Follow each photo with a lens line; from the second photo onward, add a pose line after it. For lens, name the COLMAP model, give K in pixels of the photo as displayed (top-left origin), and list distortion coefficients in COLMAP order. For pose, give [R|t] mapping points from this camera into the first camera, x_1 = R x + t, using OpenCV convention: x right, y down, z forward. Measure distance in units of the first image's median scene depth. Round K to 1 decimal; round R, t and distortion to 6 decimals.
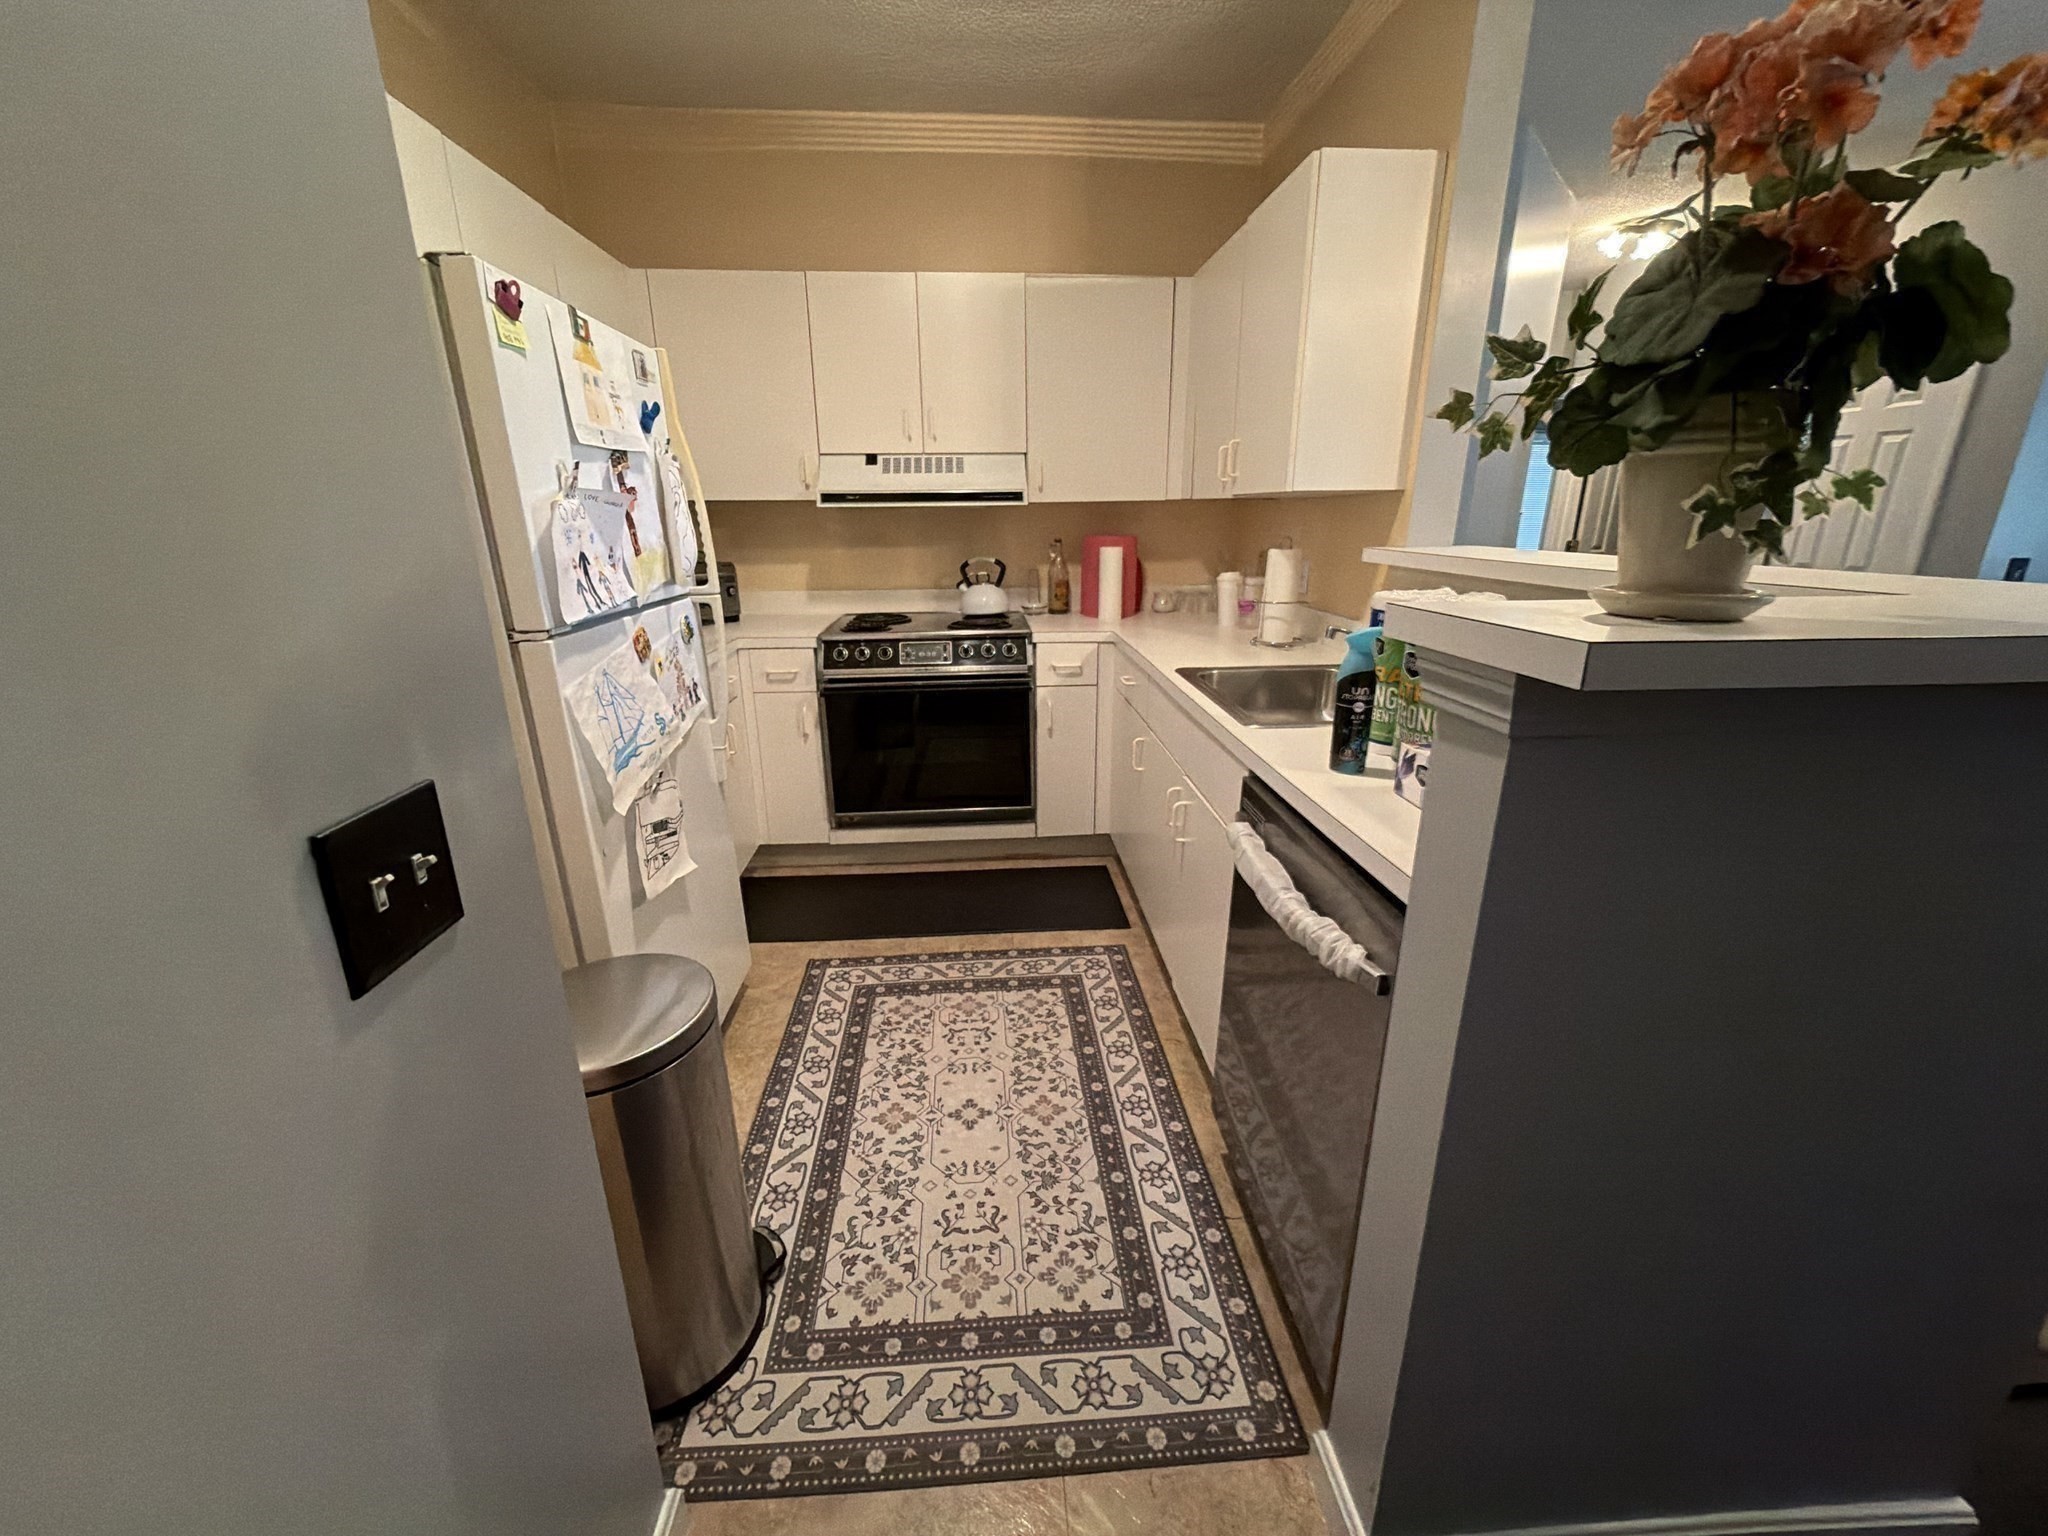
lens RADIAL K [[811.9, 0, 1024.0], [0, 811.9, 768.0], [0, 0, 1]] dist [0.000752, -0.000274]
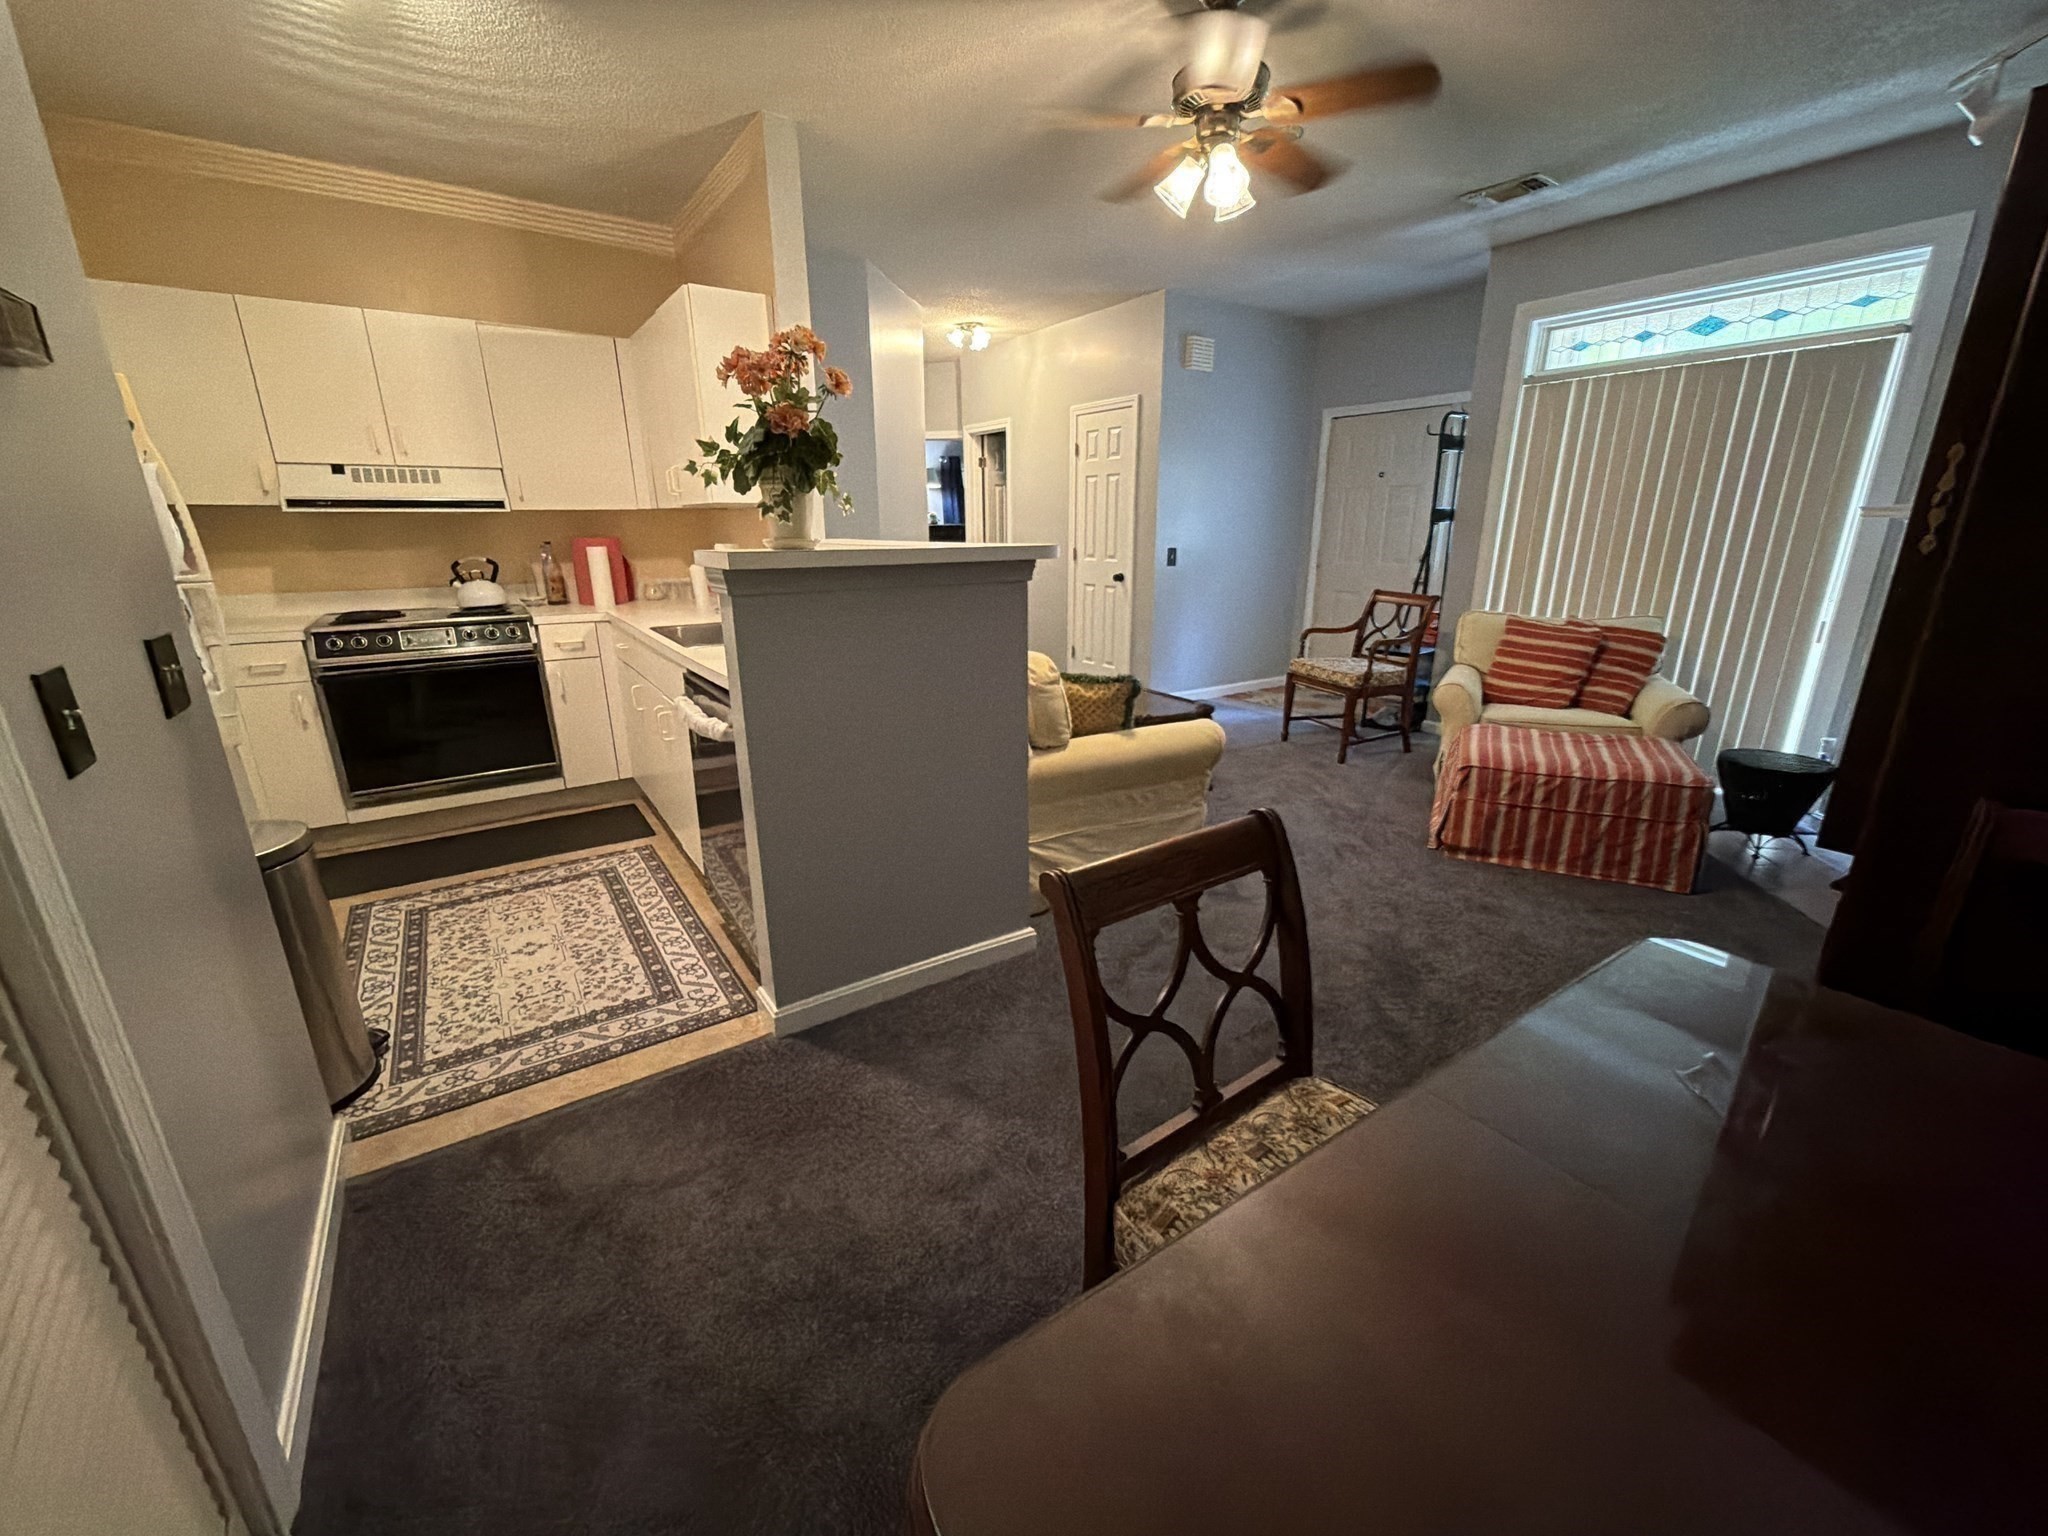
lens RADIAL K [[811.9, 0, 1024.0], [0, 811.9, 768.0], [0, 0, 1]] dist [0.000752, -0.000274]
pose [[0.860103, -0.144334, 0.489276, 0.019406], [0.152769, 0.987997, 0.022899, 0.175049], [-0.486708, 0.055051, 0.871829, -0.498494]]
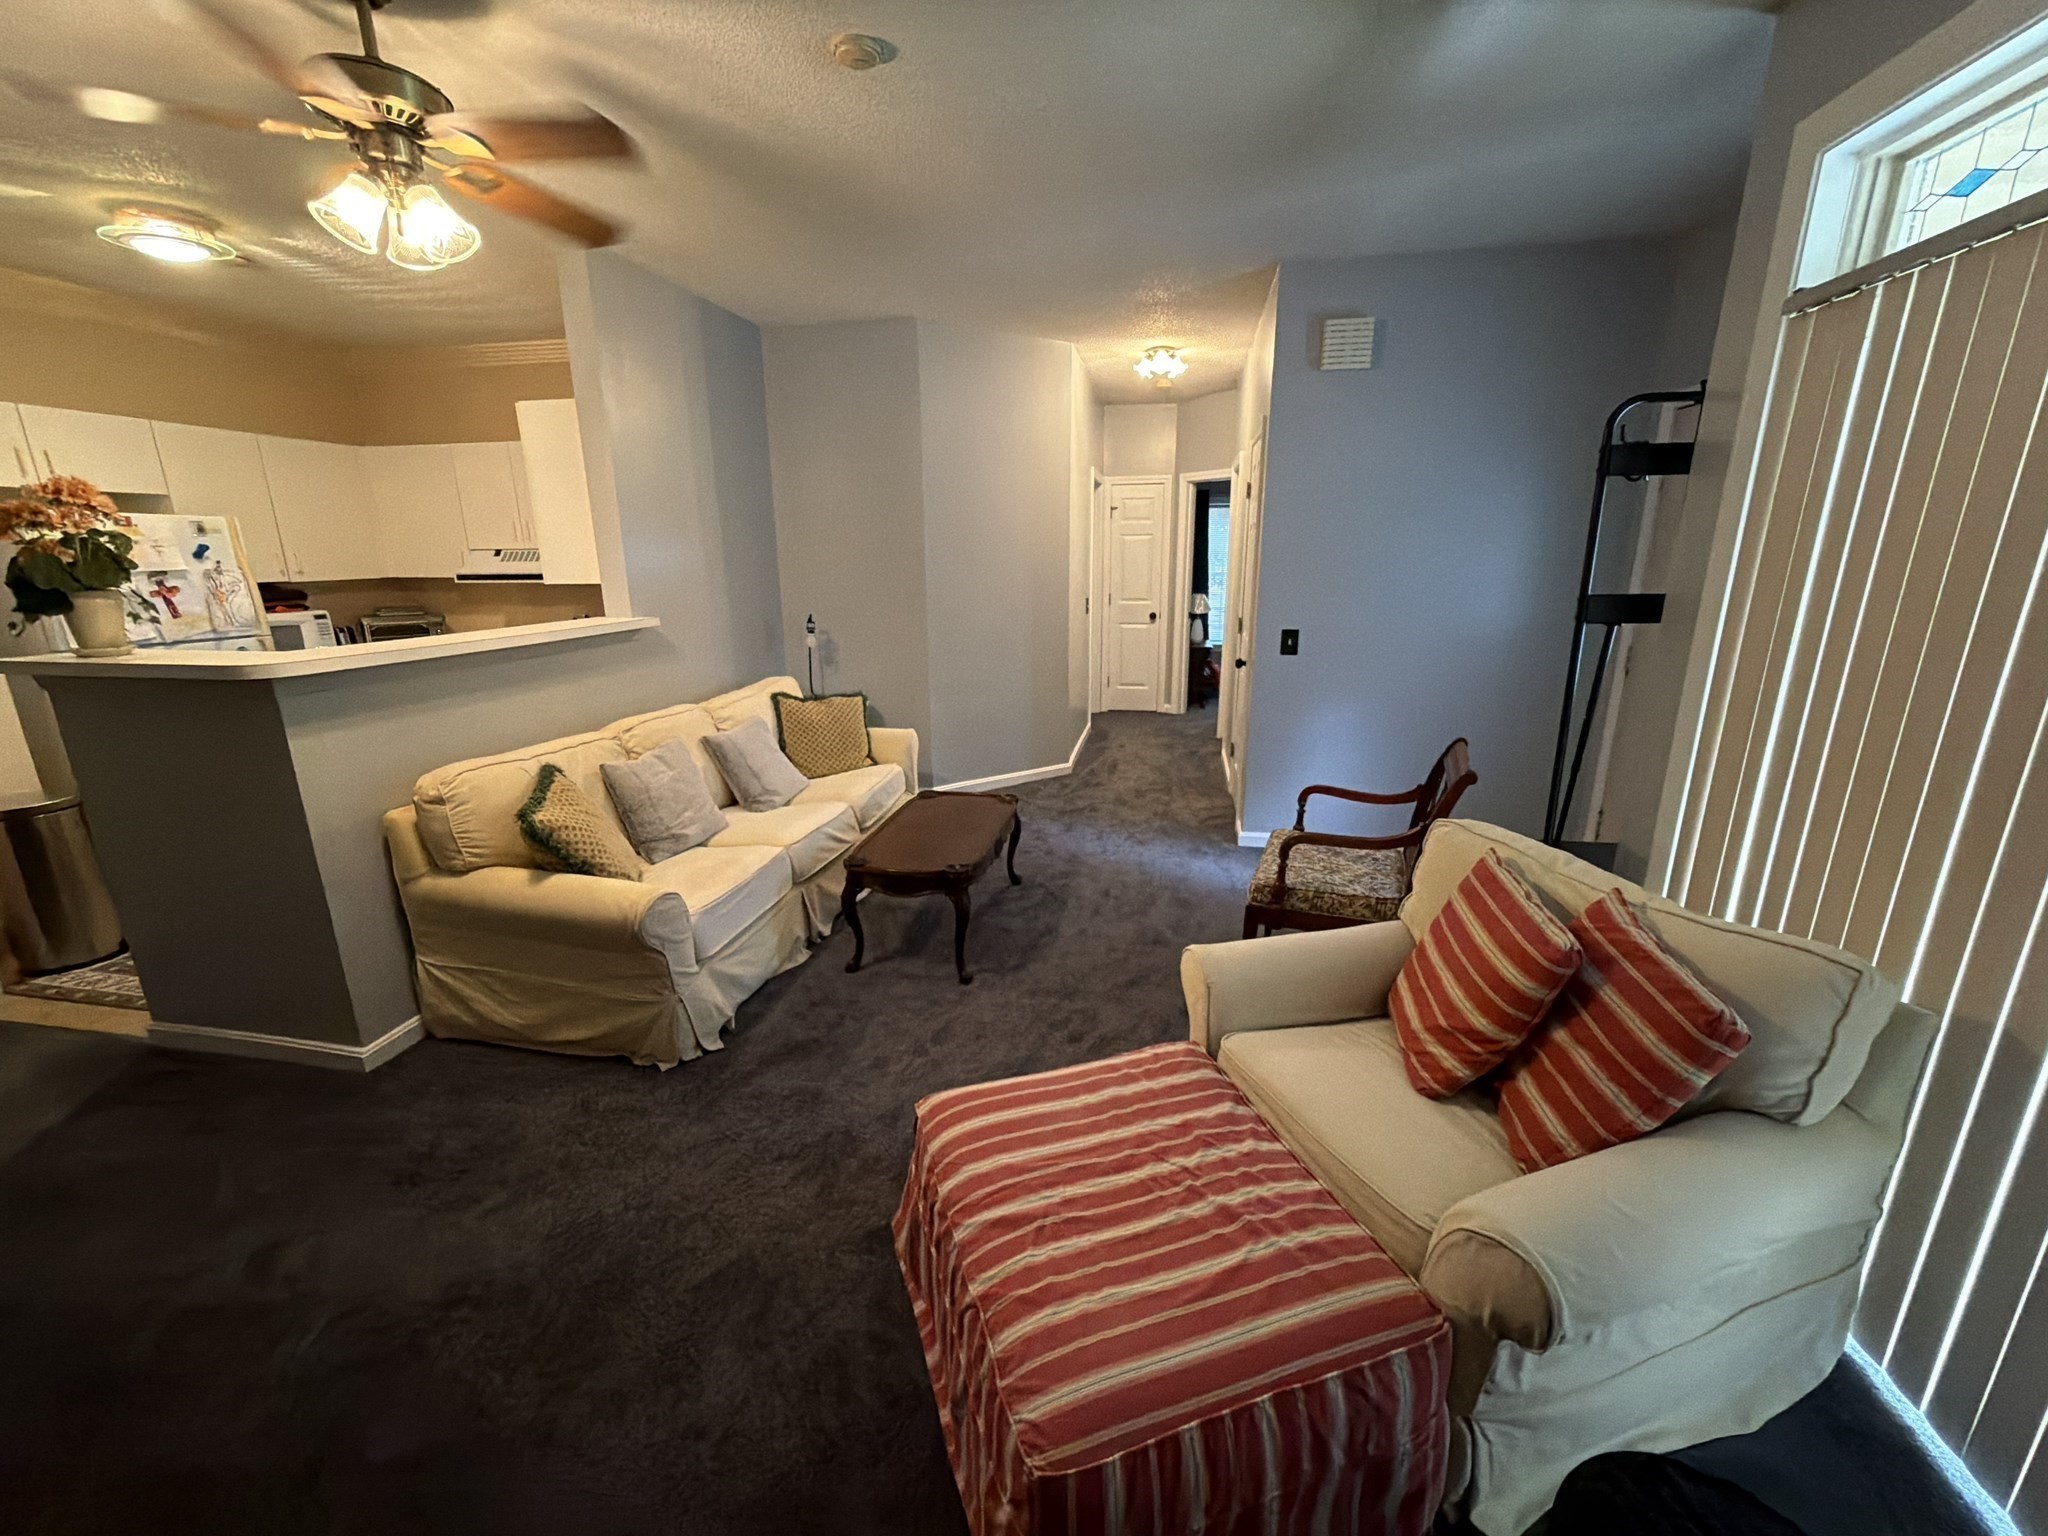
lens RADIAL K [[811.9, 0, 1024.0], [0, 811.9, 768.0], [0, 0, 1]] dist [0.000752, -0.000274]
pose [[0.970065, 0.061416, -0.234951, 1.565055], [-0.071420, 0.996856, -0.034300, 0.029946], [0.232106, 0.050054, 0.971402, -0.375079]]
